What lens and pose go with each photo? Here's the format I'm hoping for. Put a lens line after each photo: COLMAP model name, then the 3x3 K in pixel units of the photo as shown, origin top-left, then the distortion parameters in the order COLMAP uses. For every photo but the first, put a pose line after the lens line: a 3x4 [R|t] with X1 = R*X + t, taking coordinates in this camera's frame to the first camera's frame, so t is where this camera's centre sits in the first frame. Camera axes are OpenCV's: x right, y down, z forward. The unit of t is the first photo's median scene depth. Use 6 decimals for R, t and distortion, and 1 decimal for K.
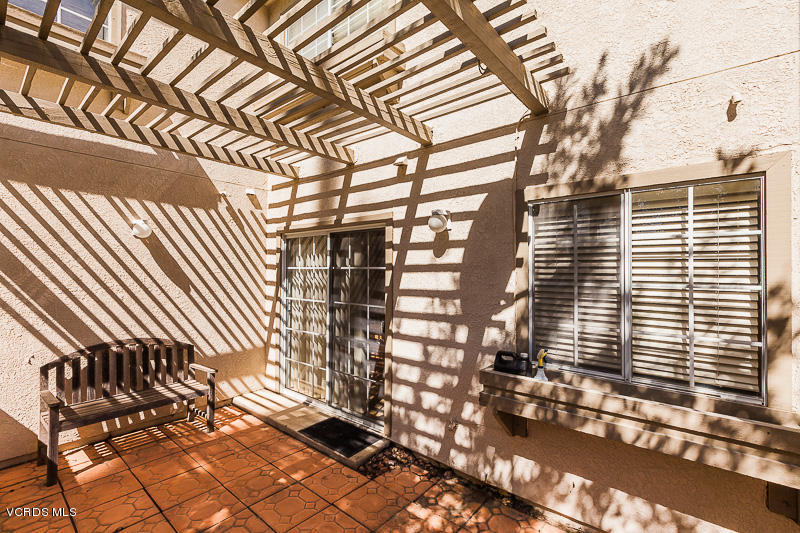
lens RADIAL K [[349.7, 0, 399.6], [0, 349.7, 270.2], [0, 0, 1]] dist [-0.005557, 0.000355]
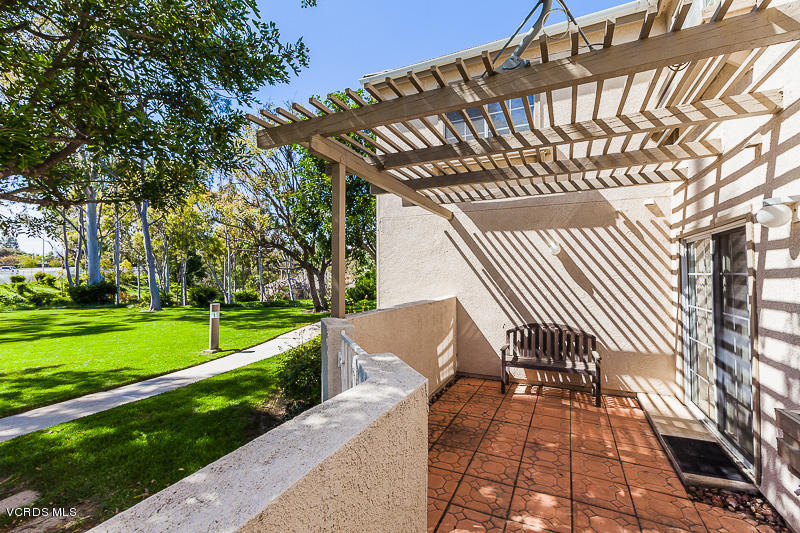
lens RADIAL K [[349.7, 0, 399.4], [0, 349.7, 267.9], [0, 0, 1]] dist [-0.005557, 0.000355]
pose [[0.242252, -0.028706, -0.969789, 0.507993], [0.007150, 0.999588, -0.027802, -0.001964], [0.970187, -0.000199, 0.242357, 0.010764]]
